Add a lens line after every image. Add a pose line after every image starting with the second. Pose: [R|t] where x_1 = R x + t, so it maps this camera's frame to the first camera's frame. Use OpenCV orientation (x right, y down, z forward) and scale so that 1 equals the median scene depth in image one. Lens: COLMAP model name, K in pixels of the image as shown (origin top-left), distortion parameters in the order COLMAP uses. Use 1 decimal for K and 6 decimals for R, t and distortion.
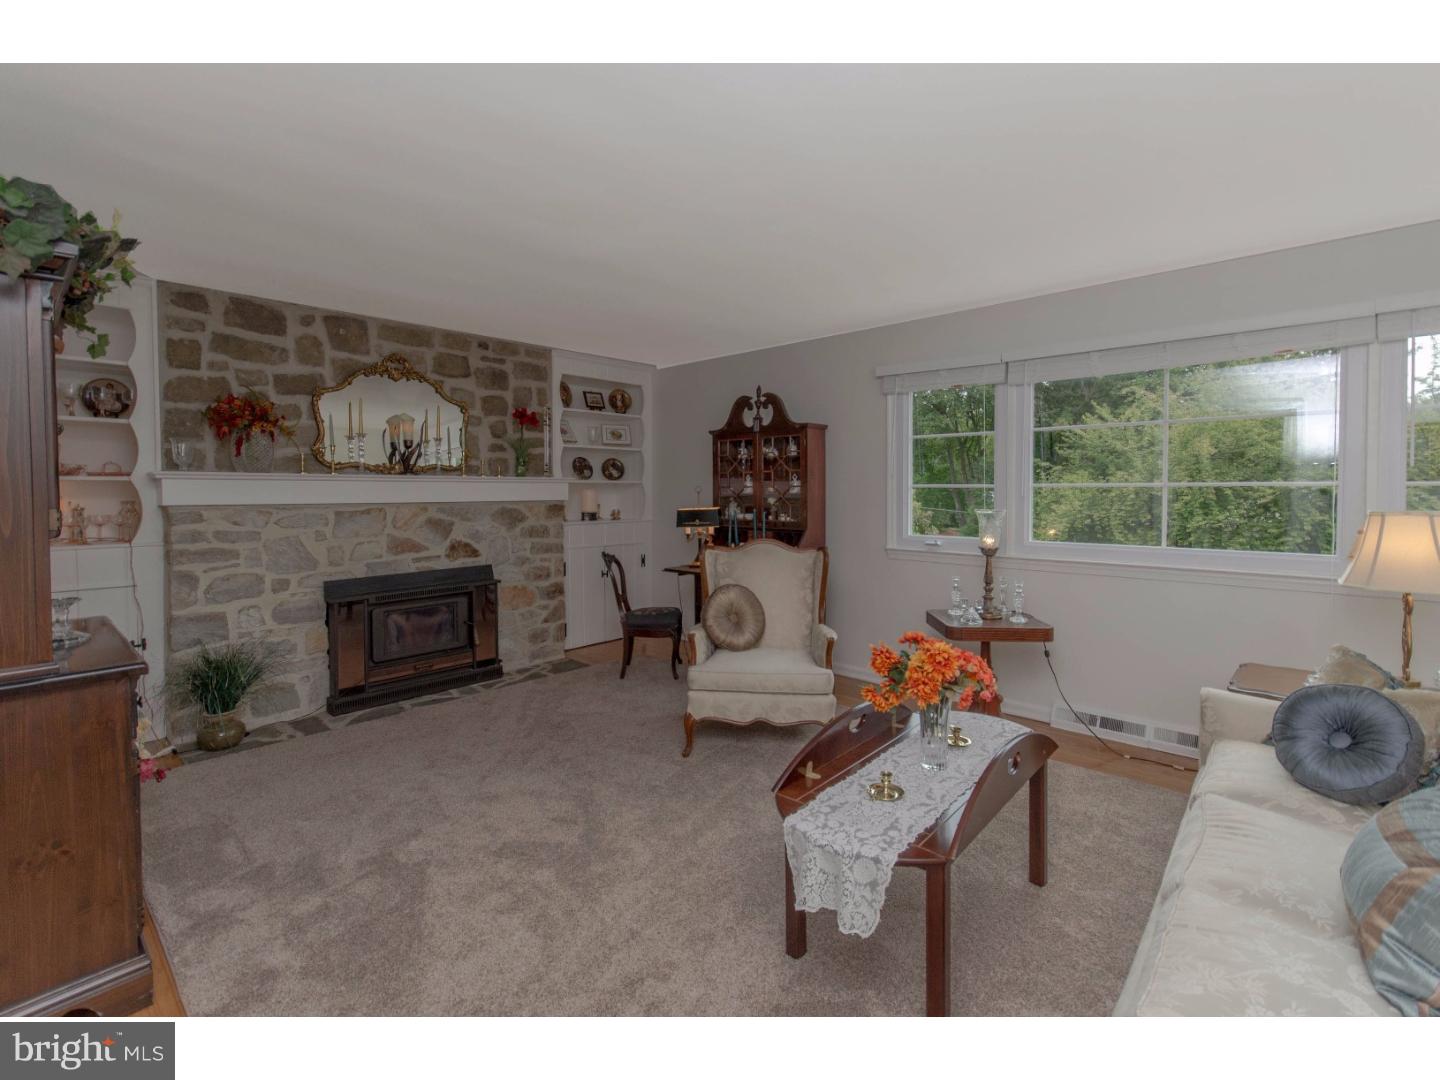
lens RADIAL K [[649.3, 0, 718.6], [0, 649.3, 515.9], [0, 0, 1]] dist [0.013464, -0.000687]
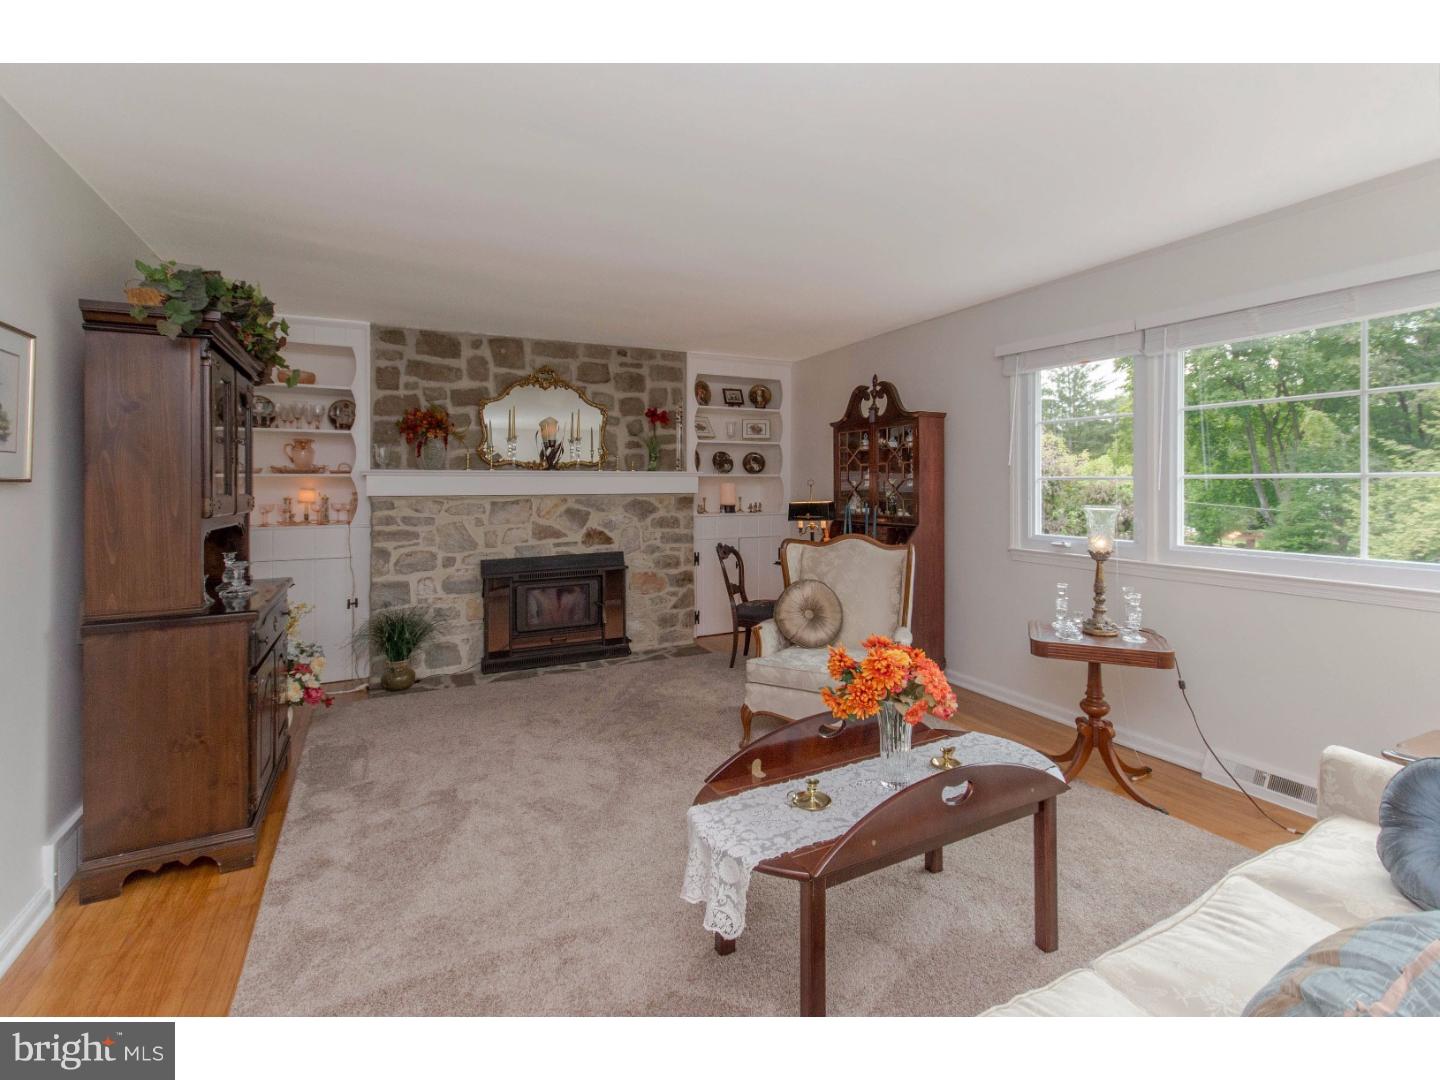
lens RADIAL K [[658.5, 0, 719.1], [0, 658.5, 493.4], [0, 0, 1]] dist [0.014641, 0.000648]
pose [[0.936528, 0.004283, -0.350568, 0.222529], [-0.012736, 0.999681, -0.021810, -0.001121], [0.350363, 0.024890, 0.936283, 0.017653]]
